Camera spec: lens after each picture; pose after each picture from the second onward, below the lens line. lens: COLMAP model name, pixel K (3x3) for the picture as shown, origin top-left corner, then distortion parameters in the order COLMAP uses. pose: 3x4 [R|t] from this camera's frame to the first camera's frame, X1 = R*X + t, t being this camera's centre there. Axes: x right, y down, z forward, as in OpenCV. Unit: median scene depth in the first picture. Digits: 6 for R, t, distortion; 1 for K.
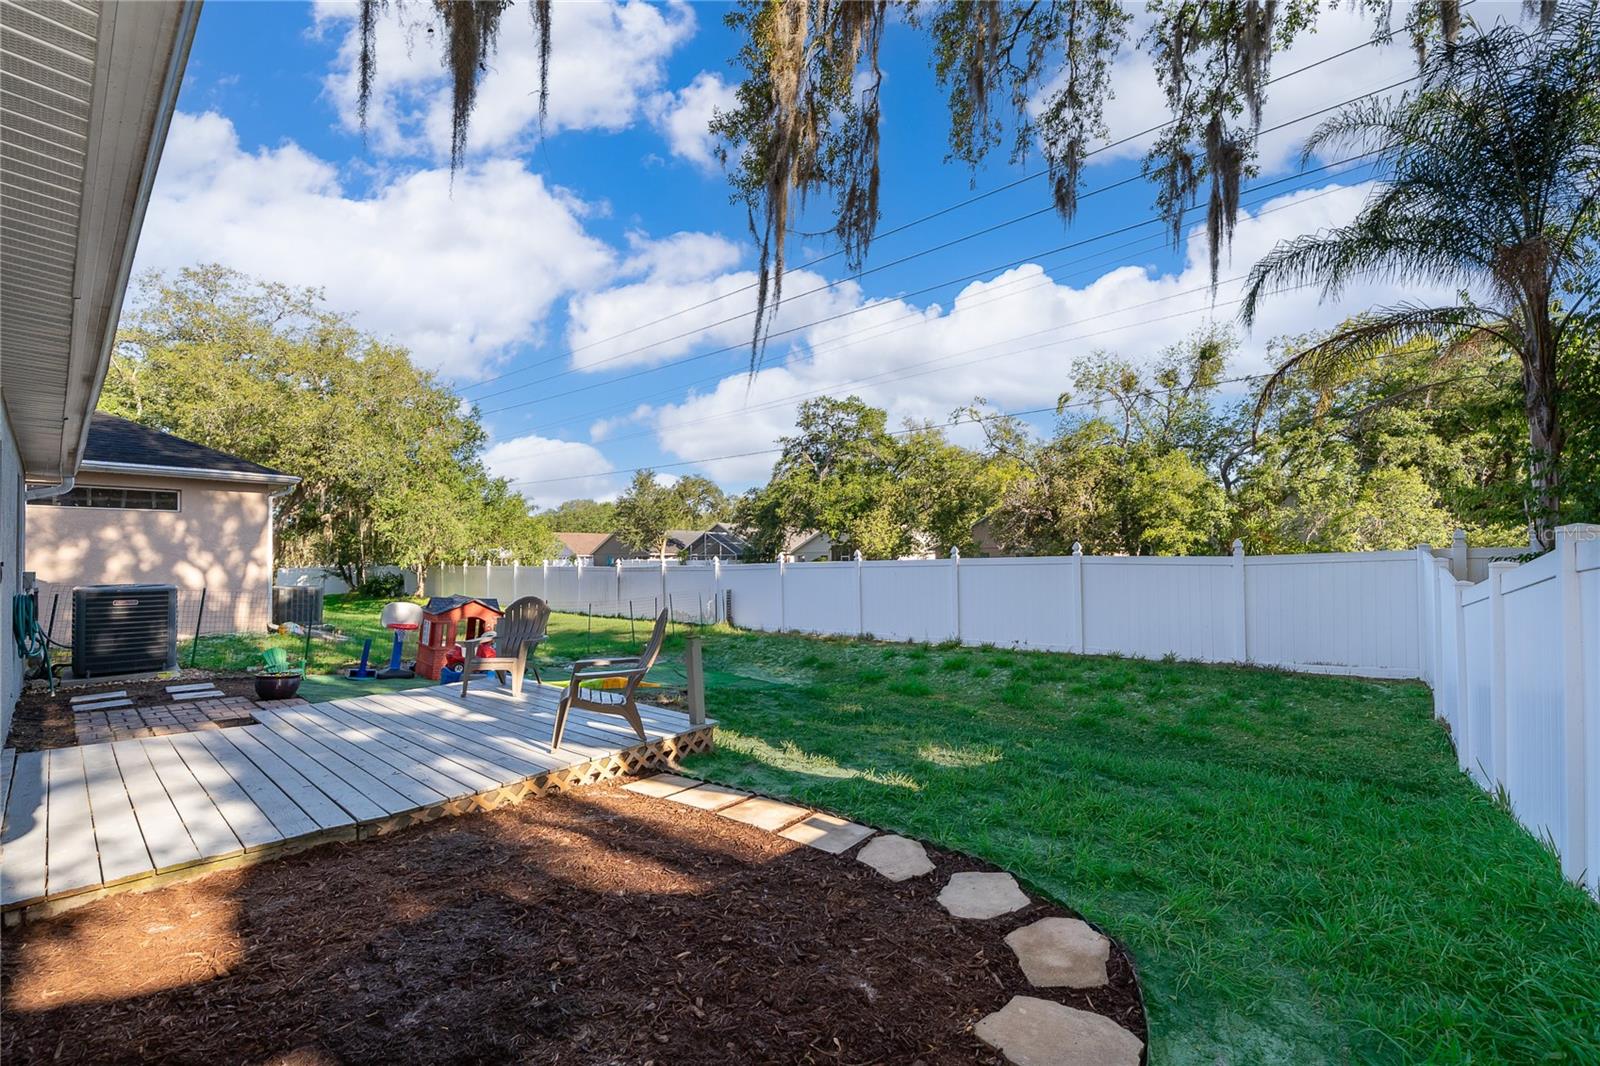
lens RADIAL K [[632.4, 0, 800.0], [0, 632.4, 533.0], [0, 0, 1]] dist [0.000327, -0.000048]
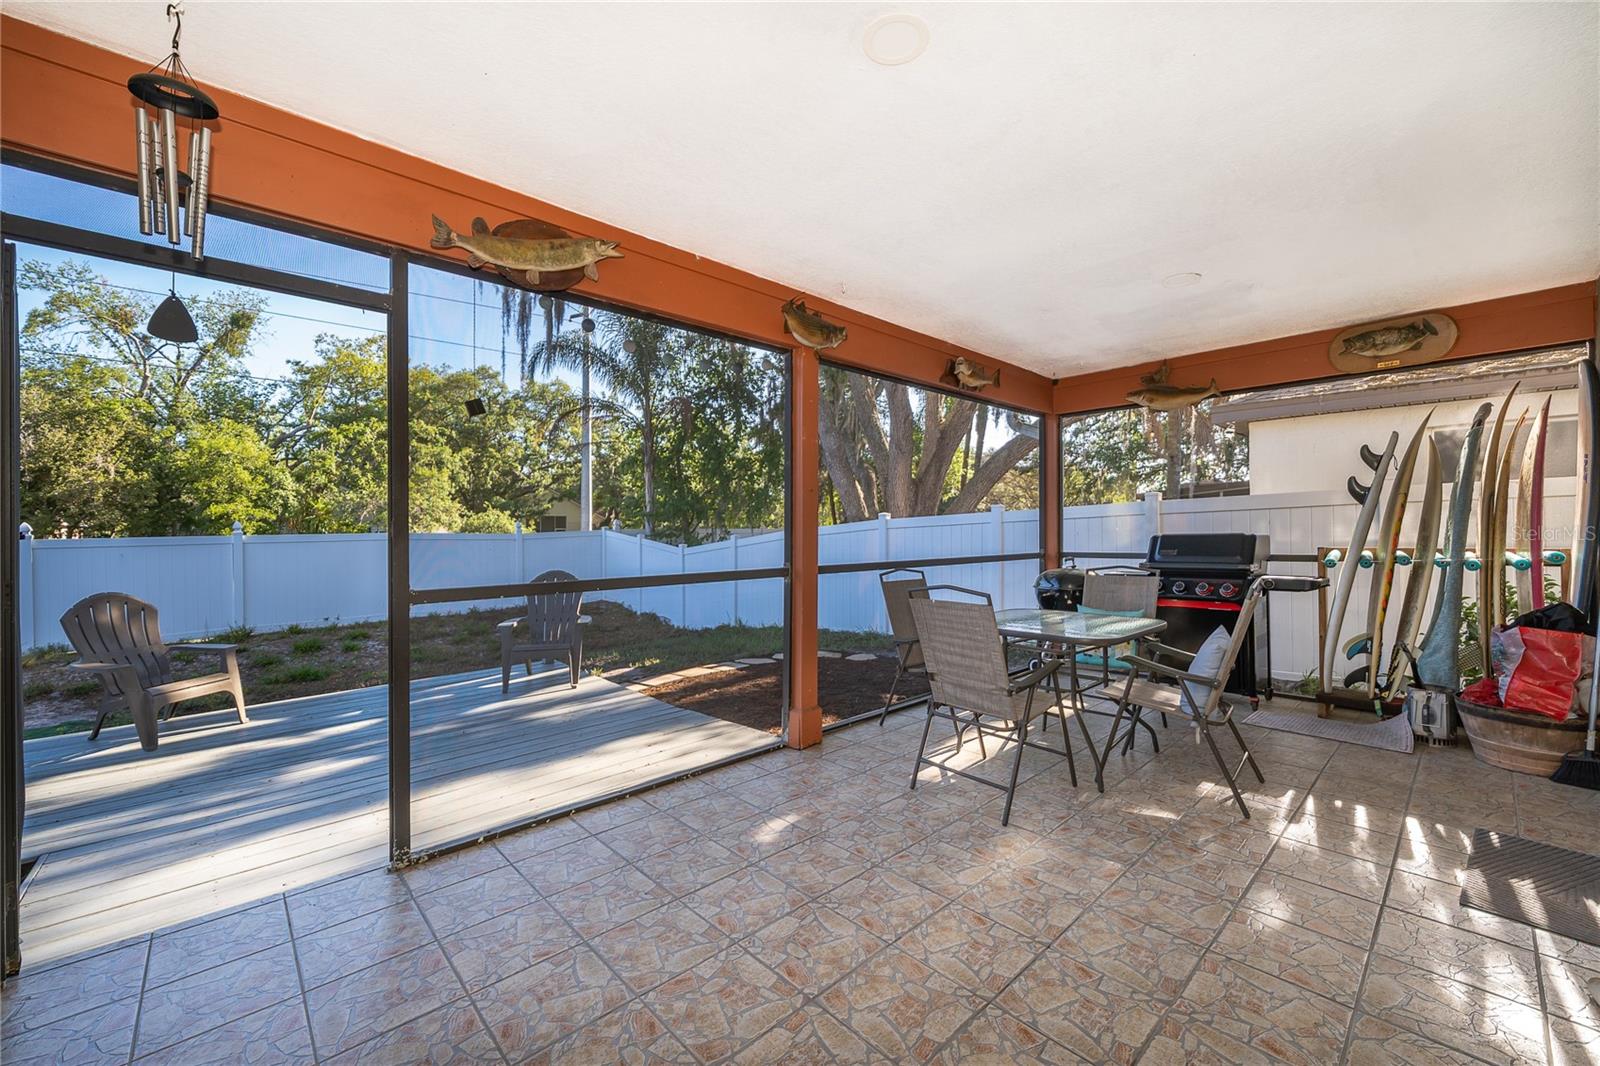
lens RADIAL K [[632.4, 0, 800.0], [0, 632.4, 533.0], [0, 0, 1]] dist [0.000327, -0.000048]
pose [[0.124852, 0.006439, 0.992155, -0.233237], [-0.037073, 0.999311, -0.001820, 0.004948], [-0.991483, -0.036555, 0.125004, 0.063644]]
